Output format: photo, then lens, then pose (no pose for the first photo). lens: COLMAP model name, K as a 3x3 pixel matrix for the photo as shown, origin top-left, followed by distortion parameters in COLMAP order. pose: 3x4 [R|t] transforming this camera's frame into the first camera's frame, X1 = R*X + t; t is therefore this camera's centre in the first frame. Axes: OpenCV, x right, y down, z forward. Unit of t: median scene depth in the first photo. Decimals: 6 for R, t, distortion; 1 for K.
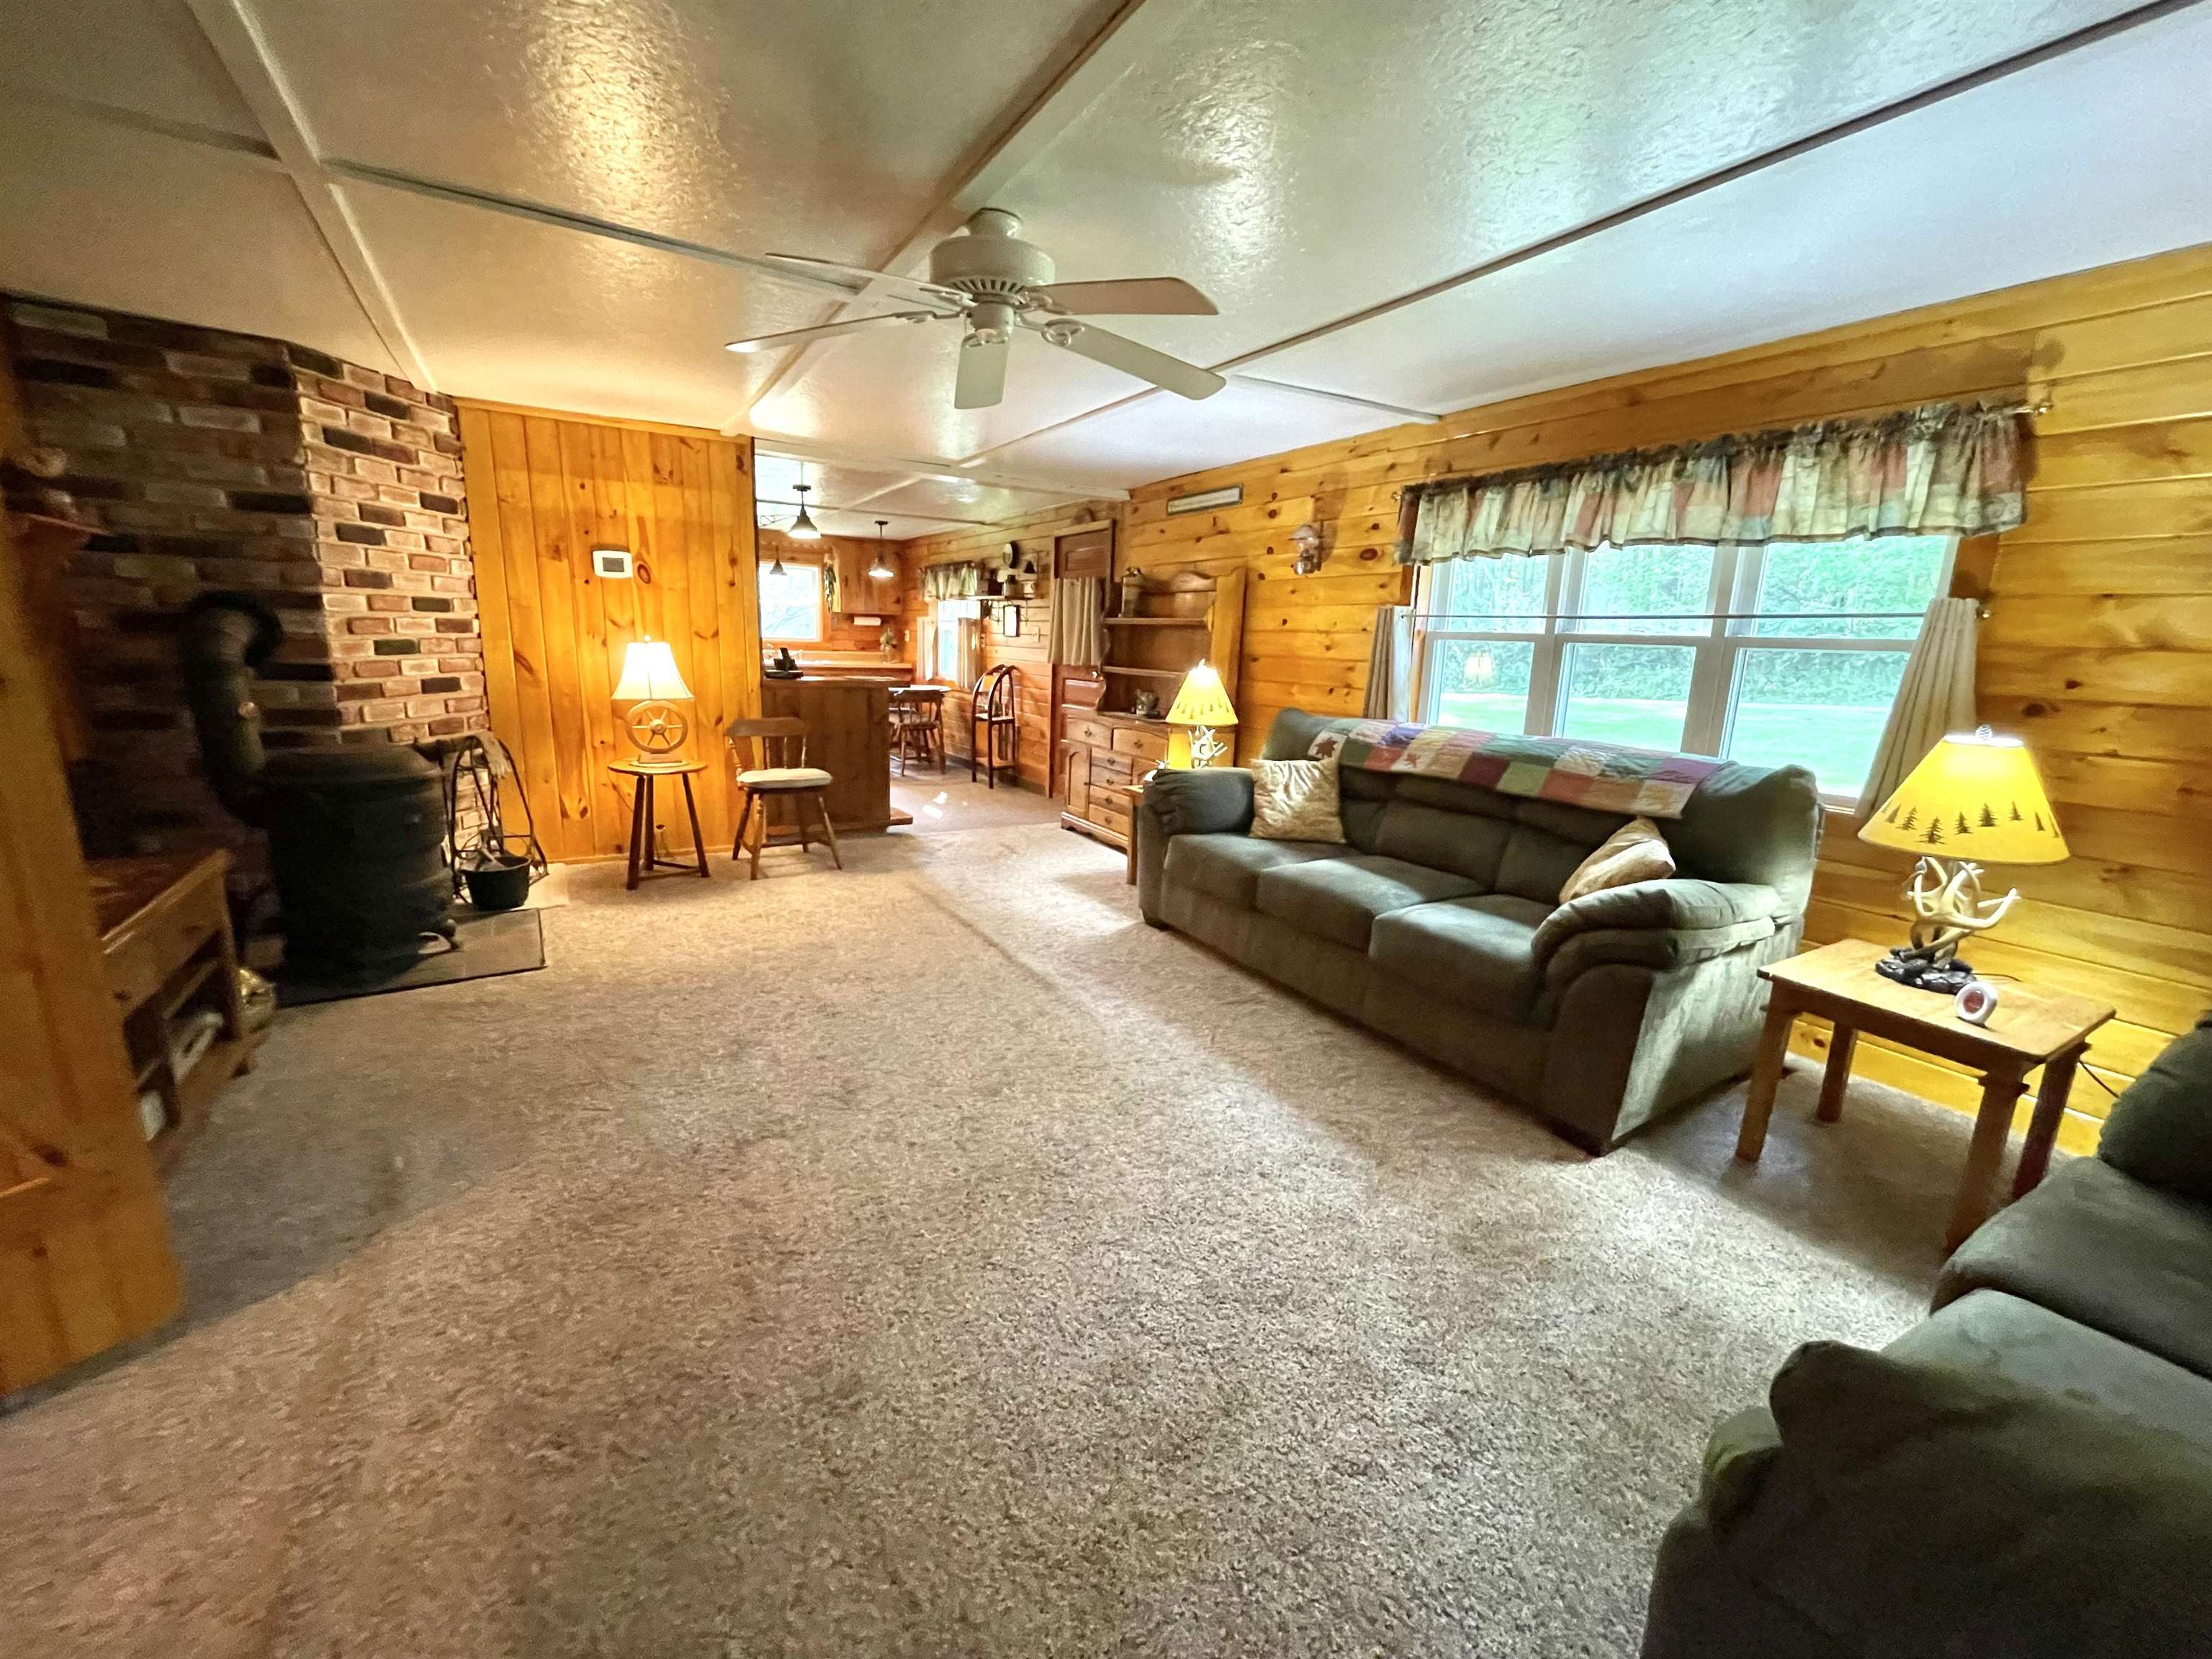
lens RADIAL K [[900.3, 0, 1106.0], [0, 900.3, 830.5], [0, 0, 1]] dist [-0.004244, 0.000217]
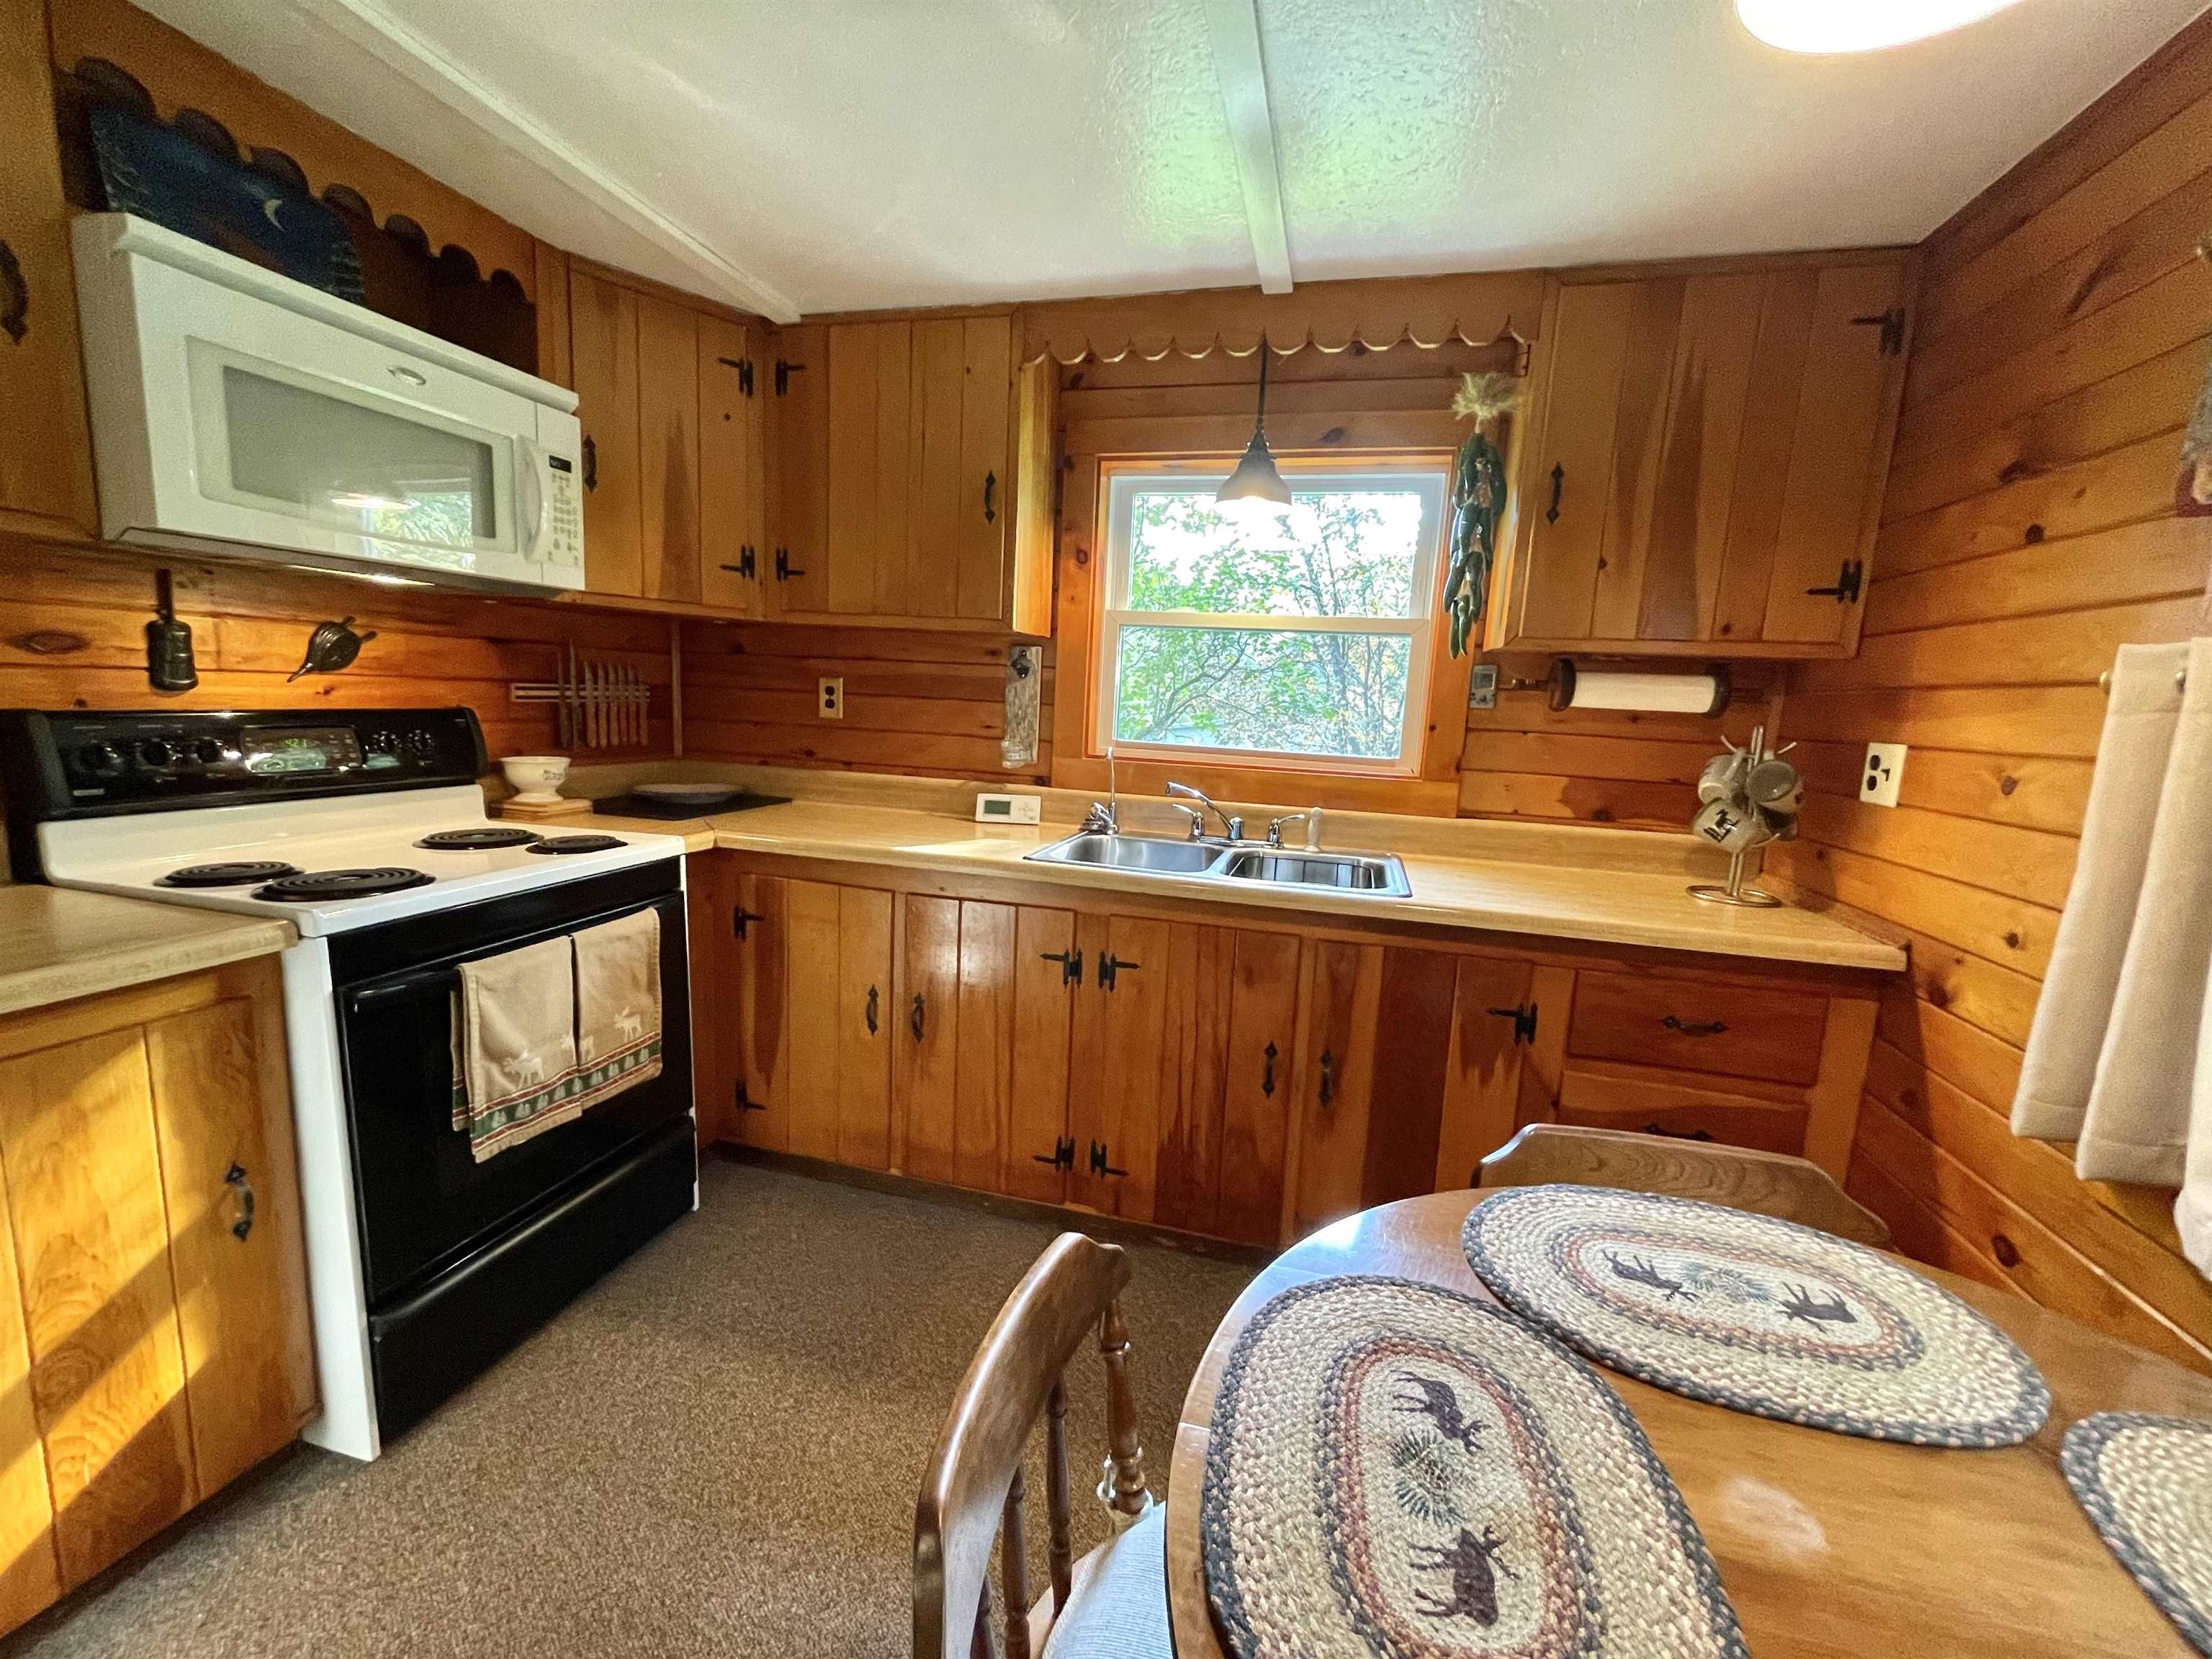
lens RADIAL K [[900.3, 0, 1106.7], [0, 900.3, 835.8], [0, 0, 1]] dist [-0.004244, 0.000217]
pose [[0.693822, 0.111197, -0.711510, -0.445390], [-0.171236, 0.985144, -0.013017, -0.392106], [0.699492, 0.130868, 0.702555, 1.720443]]
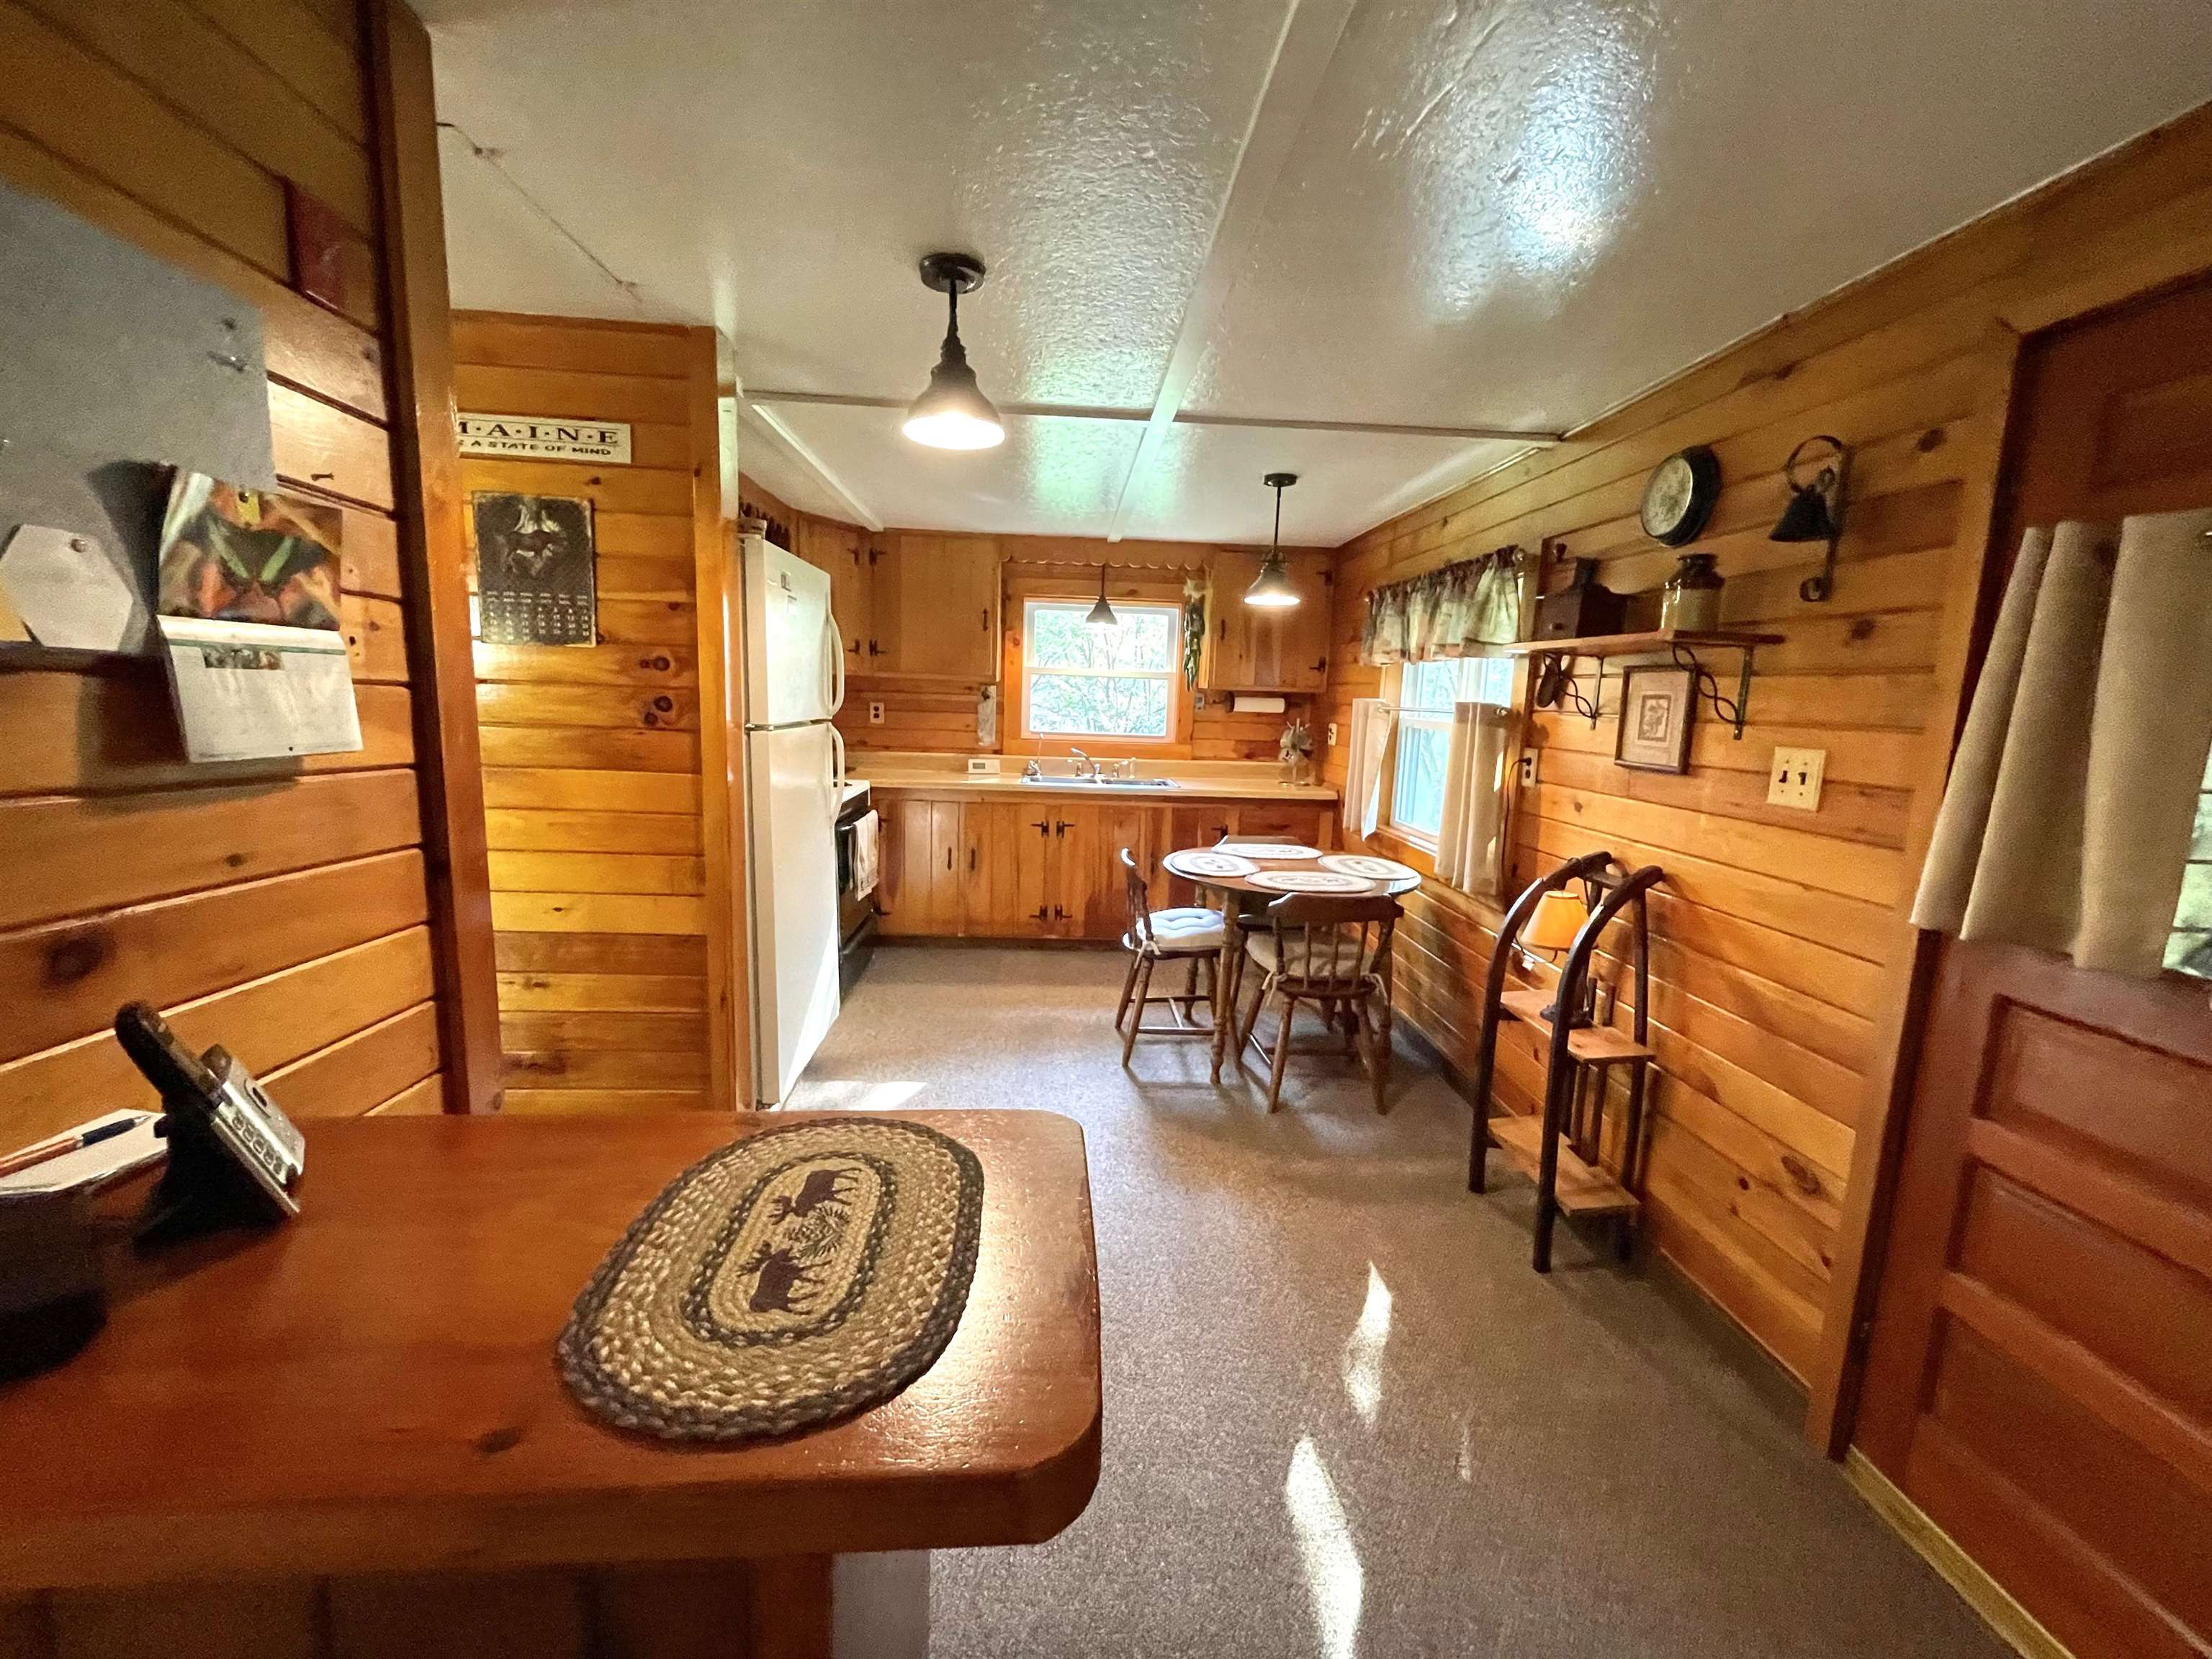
lens RADIAL K [[900.3, 0, 1108.1], [0, 900.3, 830.8], [0, 0, 1]] dist [-0.004244, 0.000217]
pose [[0.884852, 0.064244, -0.461422, -0.216185], [-0.098355, 0.993883, -0.050232, -0.278882], [0.455372, 0.089831, 0.885758, 1.122253]]
